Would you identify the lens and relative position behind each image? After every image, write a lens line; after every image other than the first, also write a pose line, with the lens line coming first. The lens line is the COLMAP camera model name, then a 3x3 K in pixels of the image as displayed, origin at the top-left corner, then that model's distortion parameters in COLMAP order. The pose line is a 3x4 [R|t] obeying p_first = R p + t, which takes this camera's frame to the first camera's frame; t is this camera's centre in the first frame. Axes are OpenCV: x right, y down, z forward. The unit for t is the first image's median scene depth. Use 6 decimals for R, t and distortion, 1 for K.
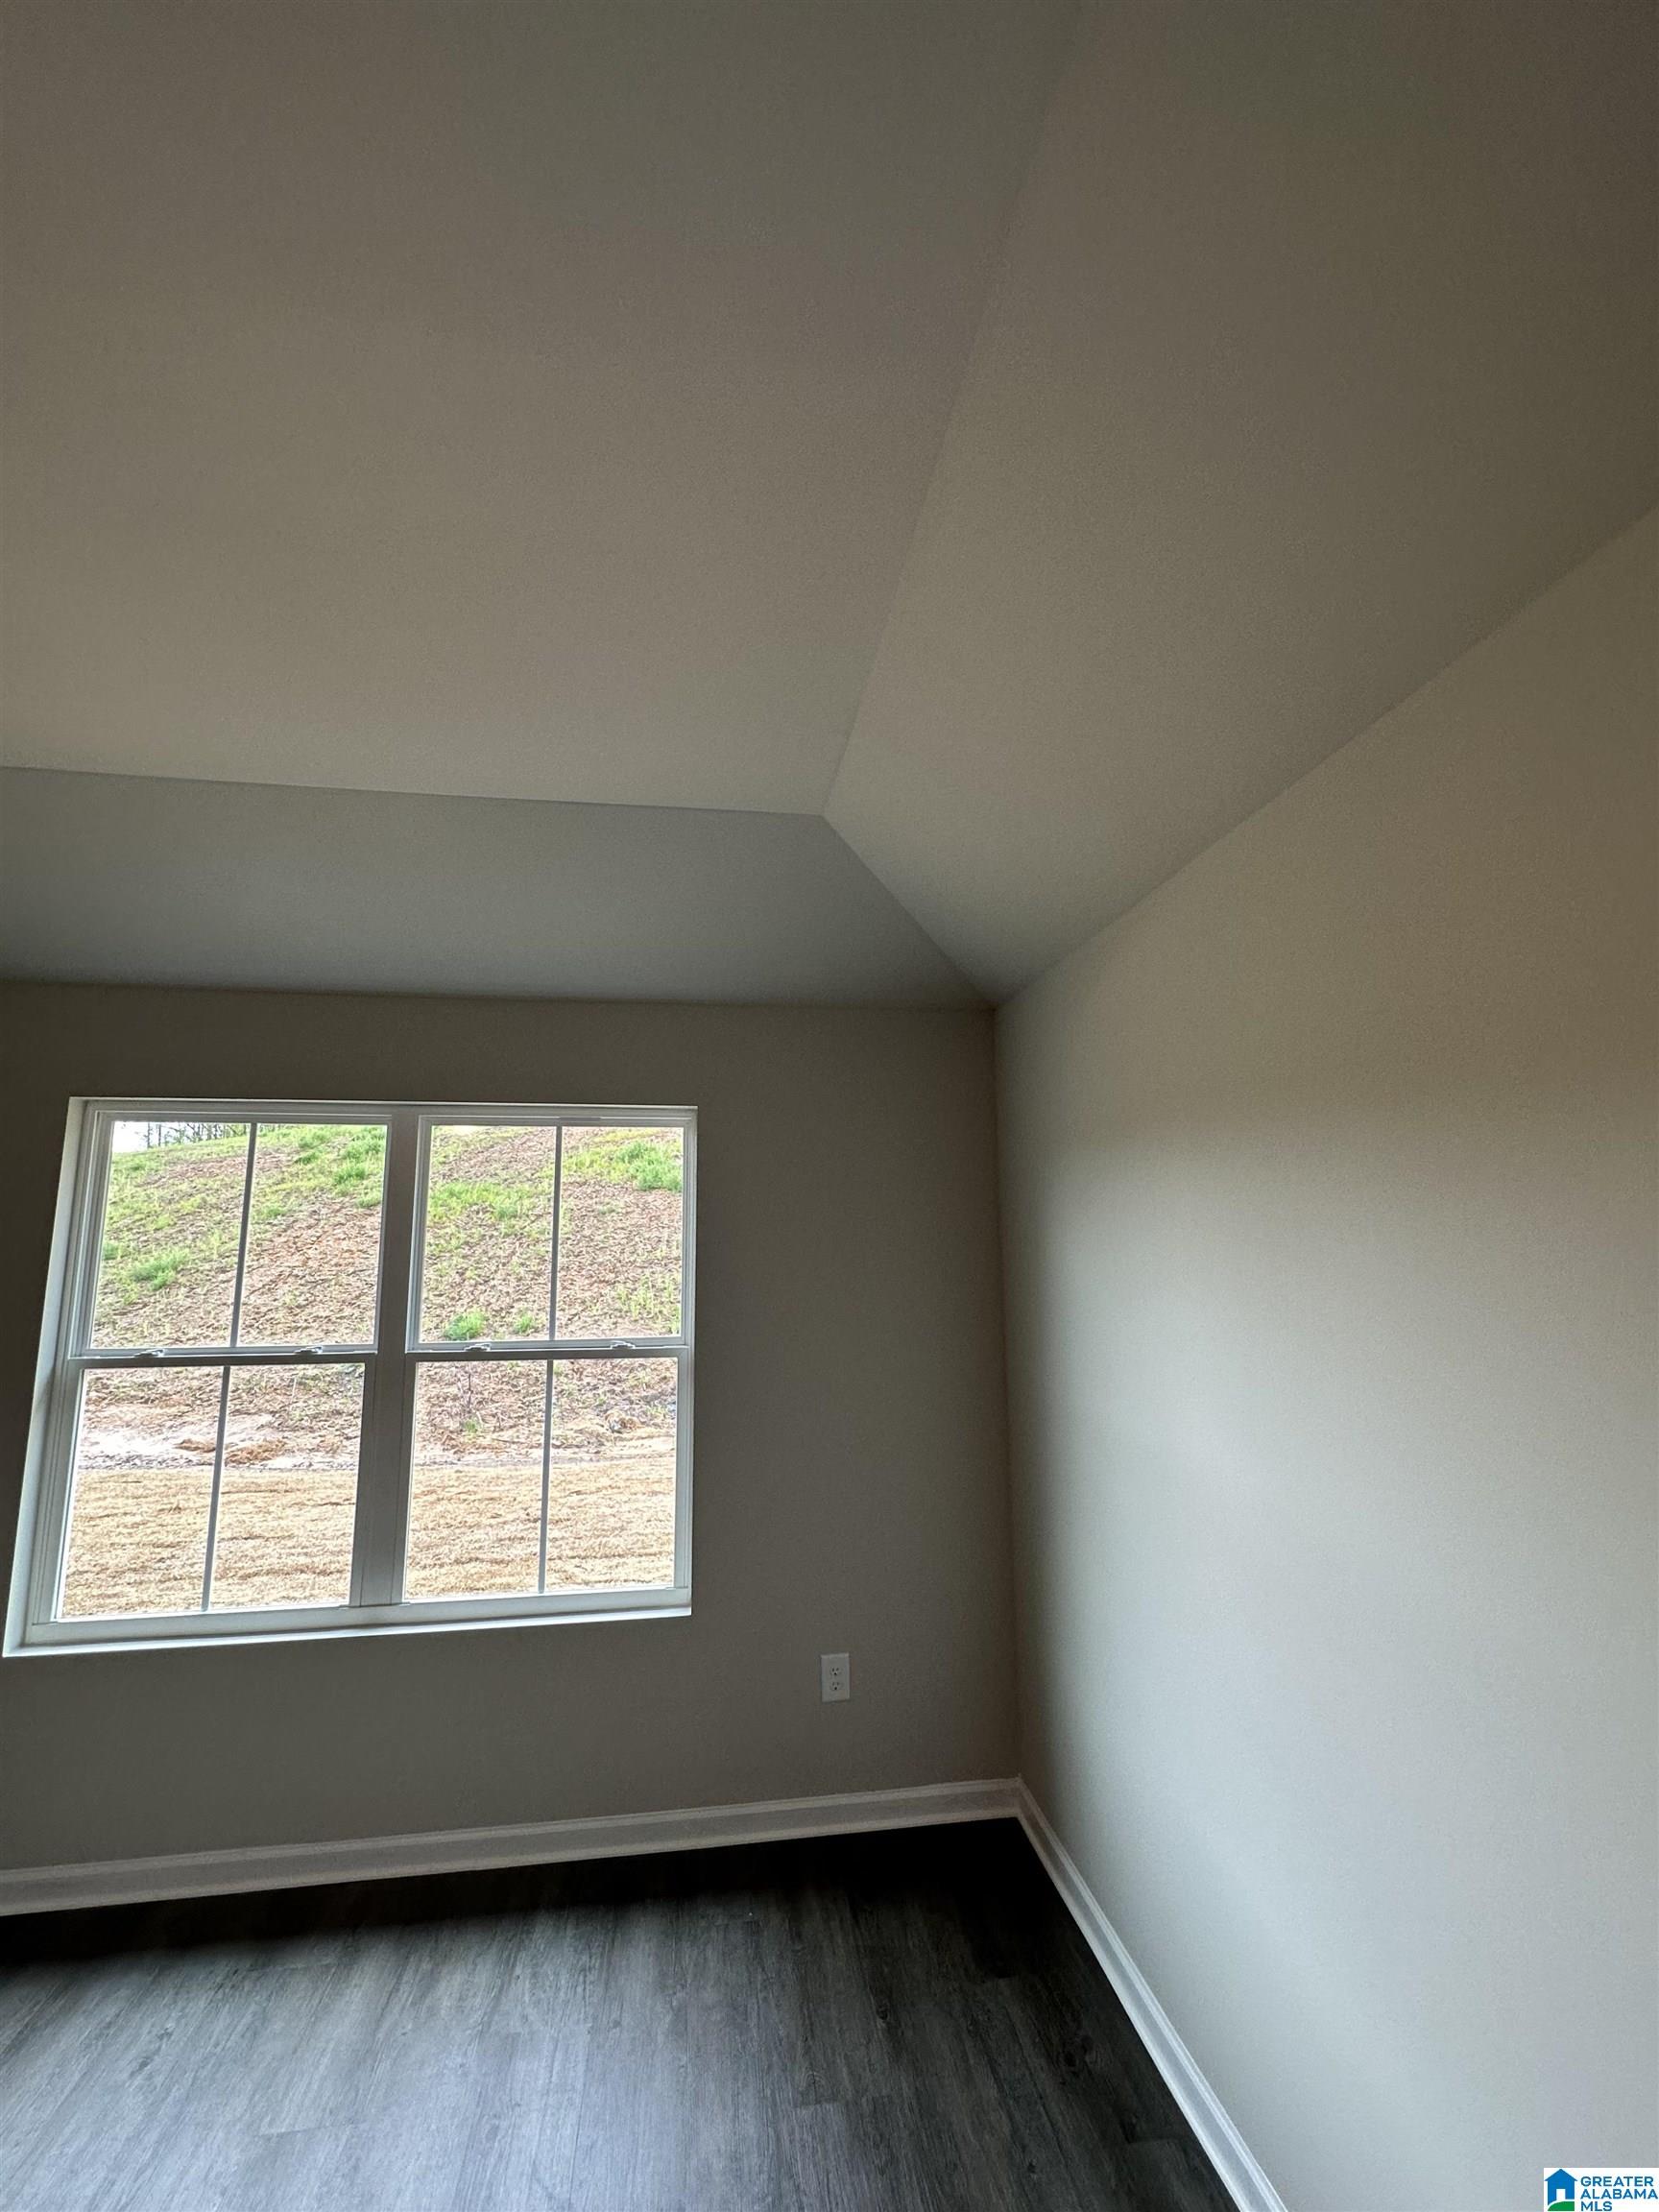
lens RADIAL K [[947.1, 0, 829.5], [0, 947.1, 1106.0], [0, 0, 1]] dist [-0.000282, 0.001411]
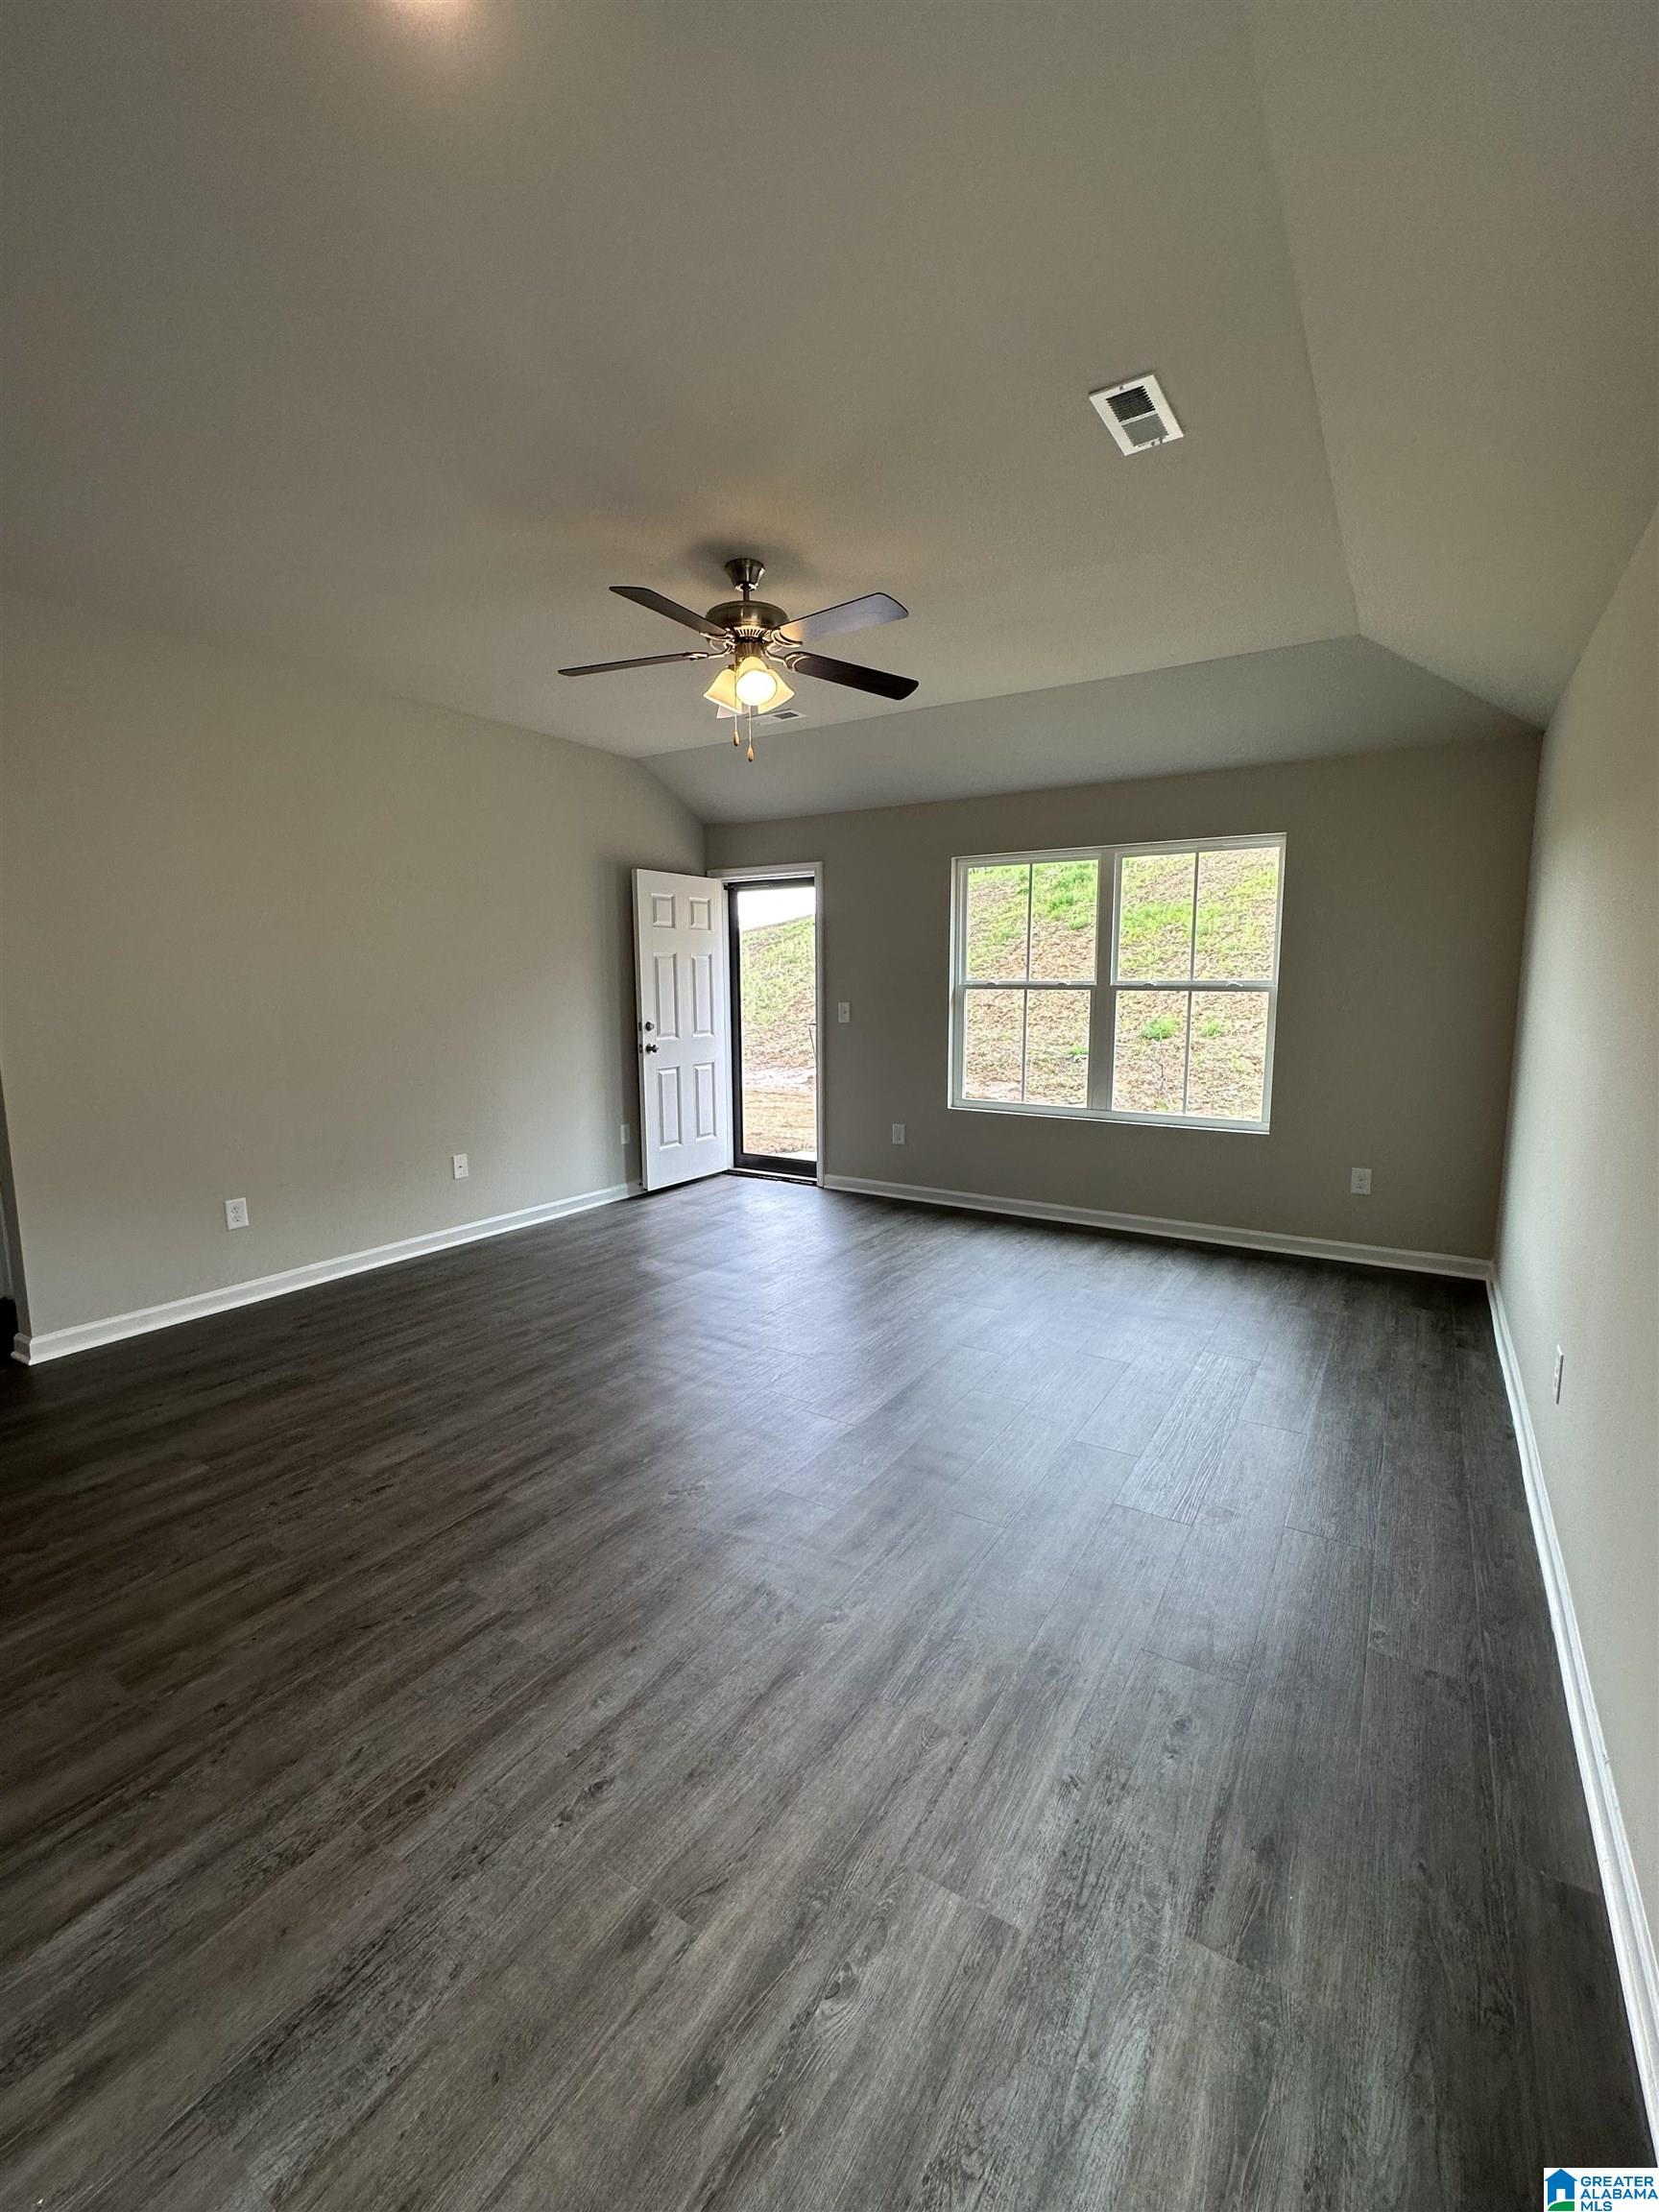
lens RADIAL K [[947.1, 0, 829.5], [0, 947.1, 1106.0], [0, 0, 1]] dist [-0.000282, 0.001411]
pose [[0.764441, 0.091675, -0.638143, 0.330581], [0.093541, 0.963591, 0.250483, -0.027630], [0.637872, -0.251172, 0.728033, -0.749305]]
